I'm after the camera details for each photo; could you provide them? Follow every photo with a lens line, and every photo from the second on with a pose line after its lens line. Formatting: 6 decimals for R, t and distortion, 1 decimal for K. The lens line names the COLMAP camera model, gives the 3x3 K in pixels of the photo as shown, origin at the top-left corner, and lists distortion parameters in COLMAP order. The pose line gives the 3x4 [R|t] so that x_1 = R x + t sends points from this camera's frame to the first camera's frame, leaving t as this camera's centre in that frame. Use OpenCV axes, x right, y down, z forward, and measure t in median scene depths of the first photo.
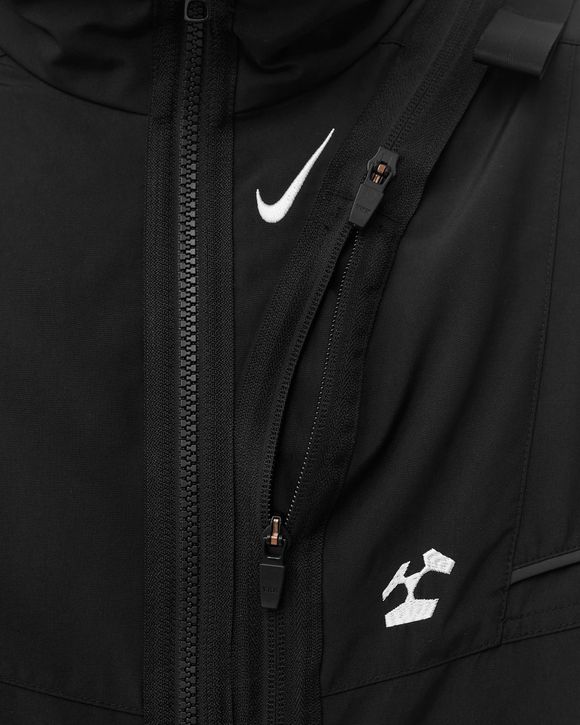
lens RADIAL K [[2294.0, 0, 290.0], [0, 2294.0, 362.5], [0, 0, 1]] dist [0.517869, -21.932250]
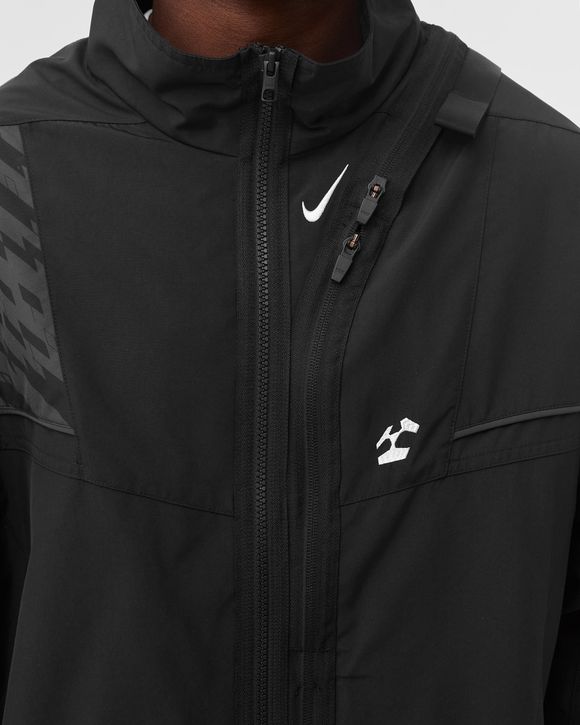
lens RADIAL K [[2294.0, 0, 290.0], [0, 2294.0, 362.5], [0, 0, 1]] dist [0.517869, -21.932250]
pose [[0.999649, 0.004681, 0.026061, -0.066496], [-0.005437, 0.999564, 0.029026, -0.007305], [-0.025914, -0.029158, 0.999239, -0.667257]]
